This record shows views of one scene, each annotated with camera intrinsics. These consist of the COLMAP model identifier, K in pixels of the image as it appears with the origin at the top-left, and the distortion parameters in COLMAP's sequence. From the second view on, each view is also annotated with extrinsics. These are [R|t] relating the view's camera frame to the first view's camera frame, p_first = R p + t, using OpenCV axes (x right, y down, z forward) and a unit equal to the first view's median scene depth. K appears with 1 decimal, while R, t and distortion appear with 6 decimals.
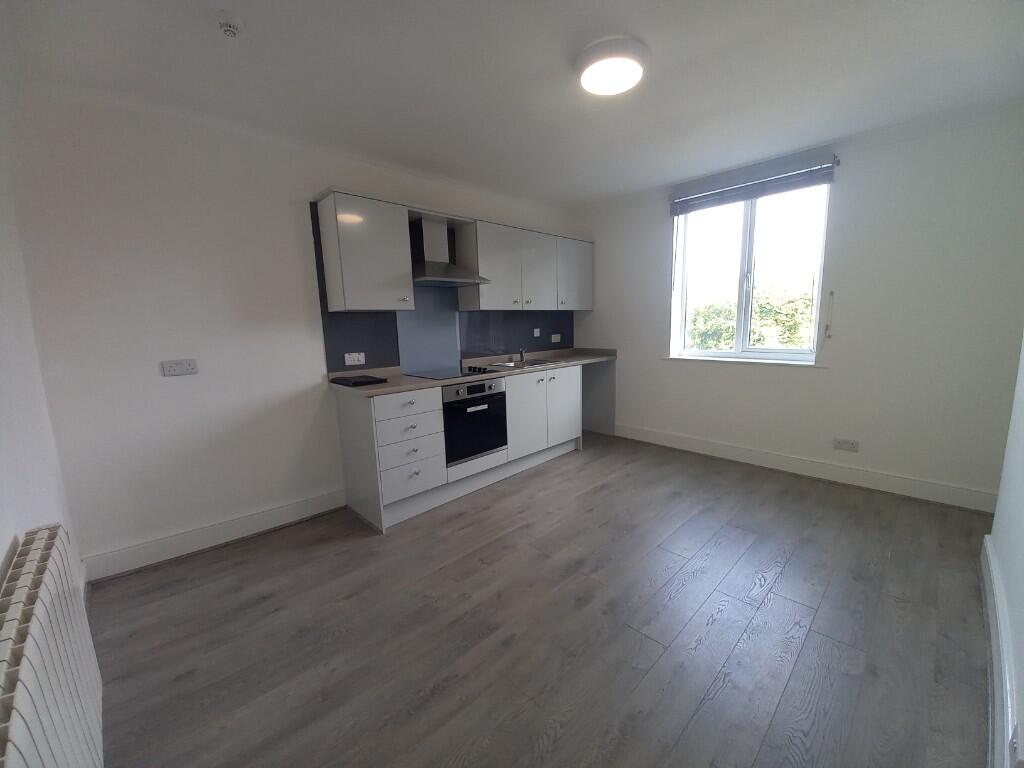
lens RADIAL K [[395.3, 0, 519.1], [0, 395.3, 386.6], [0, 0, 1]] dist [-0.002130, -0.006225]
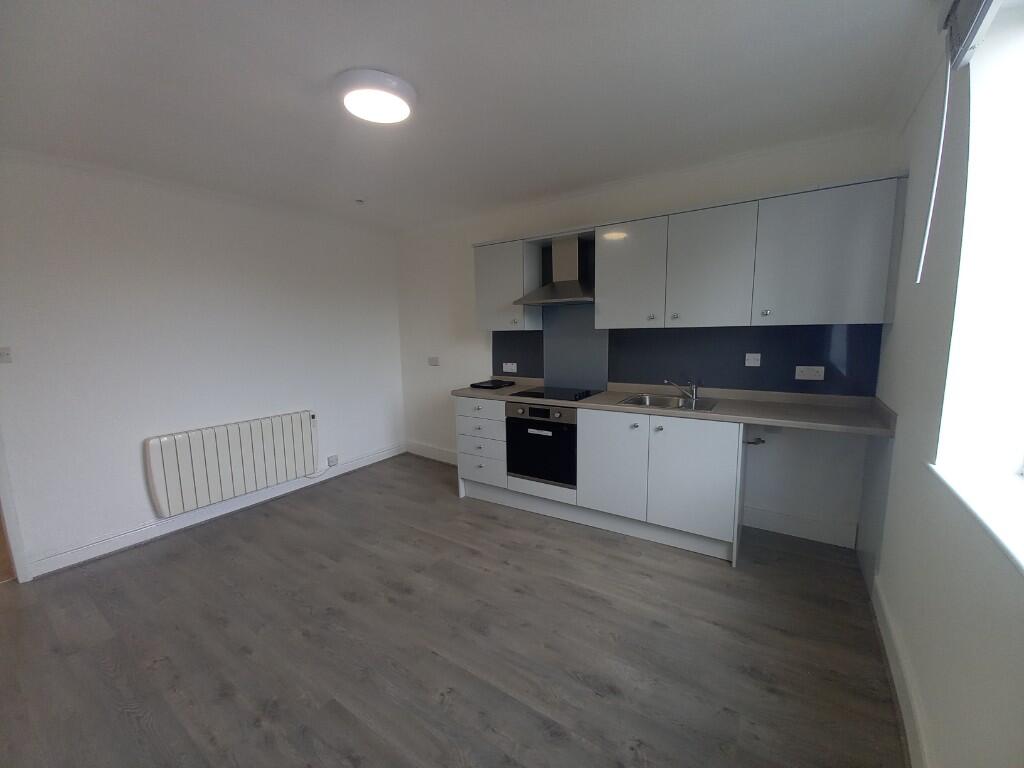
lens RADIAL K [[395.3, 0, 520.1], [0, 395.3, 382.5], [0, 0, 1]] dist [-0.002130, -0.006225]
pose [[0.228562, 0.154303, -0.961223, 0.802094], [-0.137180, 0.982612, 0.125118, -0.181624], [0.963816, 0.103263, 0.245755, 0.696983]]
